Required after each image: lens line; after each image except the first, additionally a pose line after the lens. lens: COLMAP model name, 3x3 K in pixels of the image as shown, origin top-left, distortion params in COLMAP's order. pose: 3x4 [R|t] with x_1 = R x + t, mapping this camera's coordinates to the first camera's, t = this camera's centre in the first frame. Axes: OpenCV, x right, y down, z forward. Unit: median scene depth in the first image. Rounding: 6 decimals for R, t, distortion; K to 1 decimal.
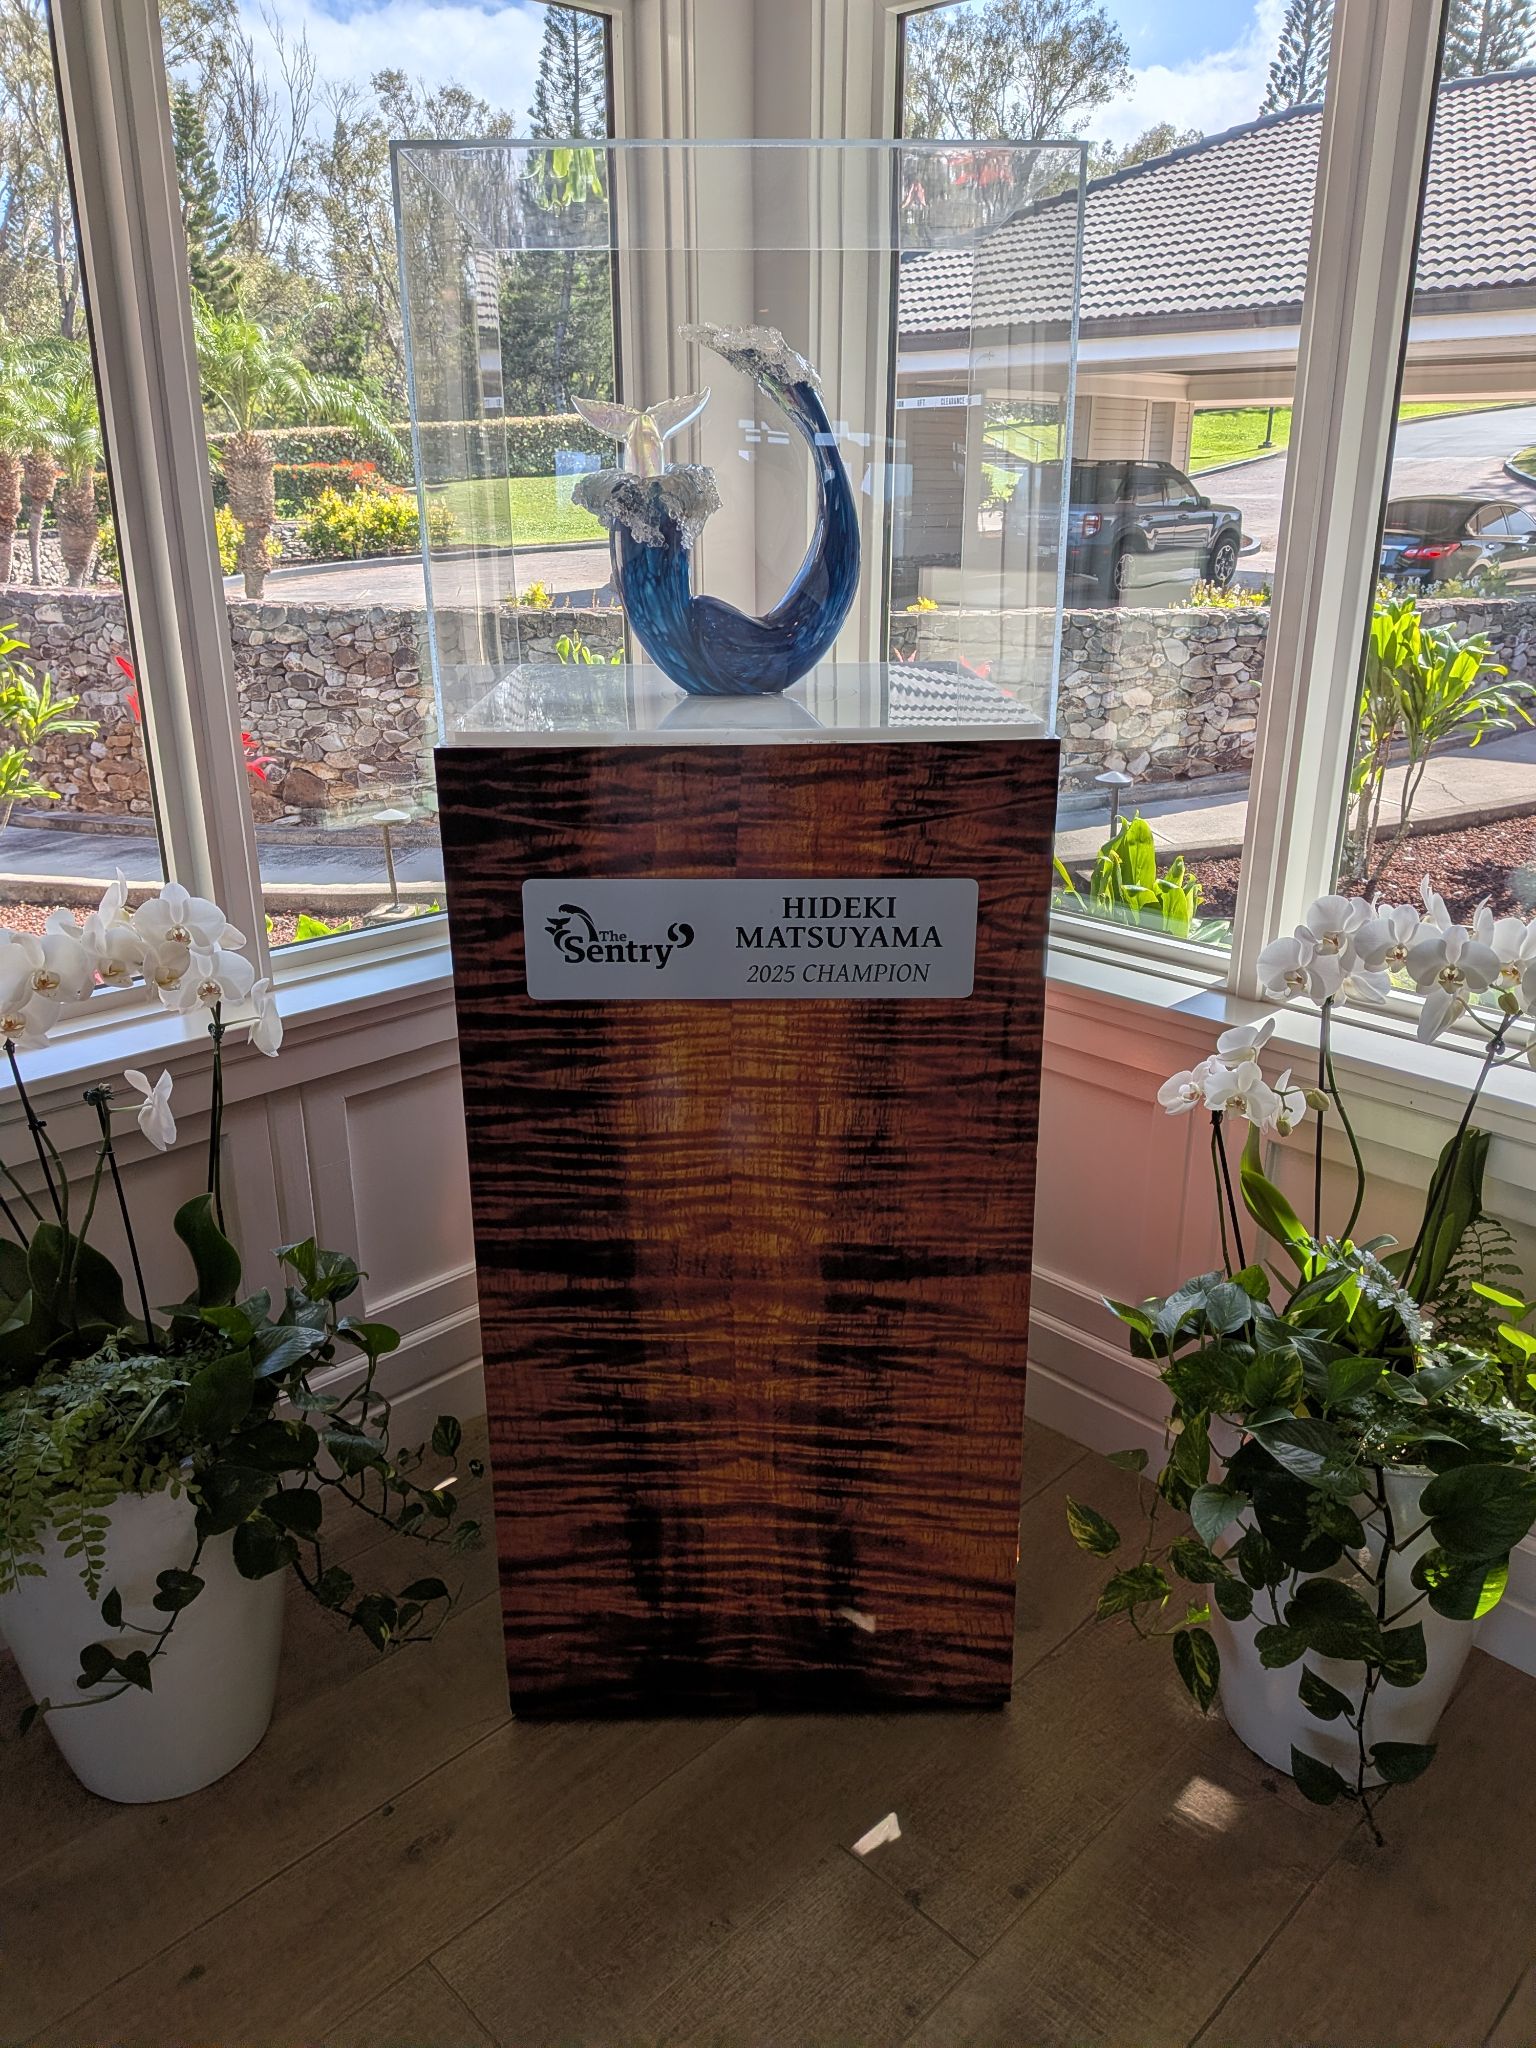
lens RADIAL K [[1504.1, 0, 770.3], [0, 1504.1, 1013.4], [0, 0, 1]] dist [0.094983, -0.164177]
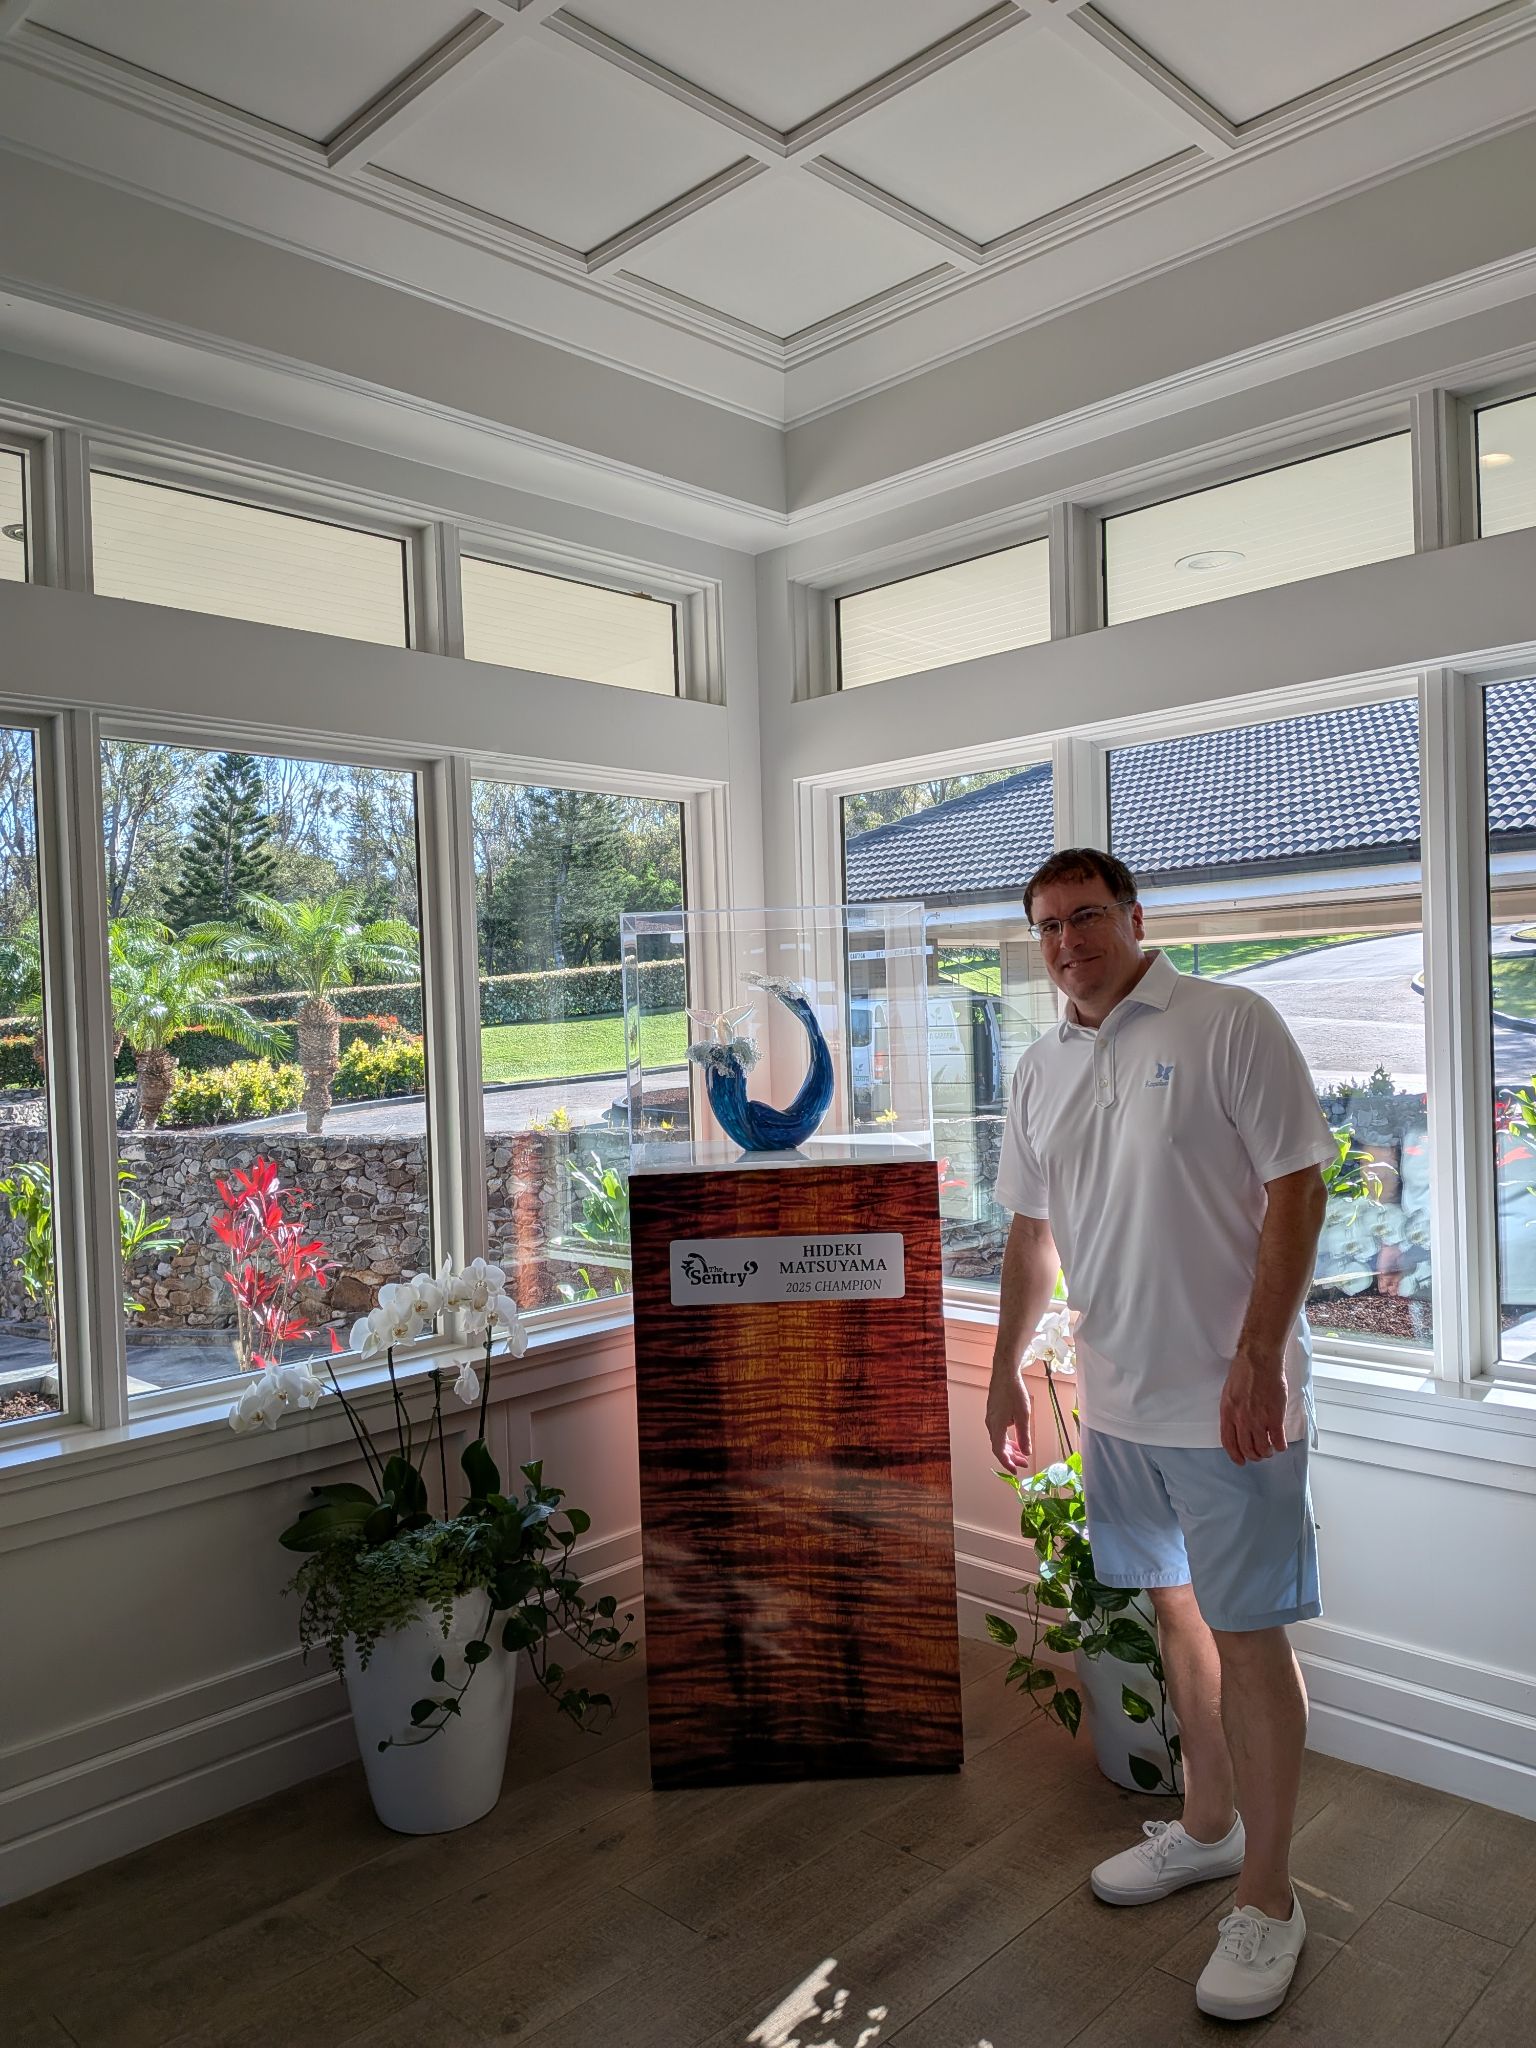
lens RADIAL K [[1504.1, 0, 770.3], [0, 1504.1, 1013.4], [0, 0, 1]] dist [0.094983, -0.164177]
pose [[0.999368, -0.032016, 0.015445, -0.049134], [0.035328, 0.942669, -0.331854, 0.256371], [-0.003935, 0.332190, 0.943204, -0.843671]]
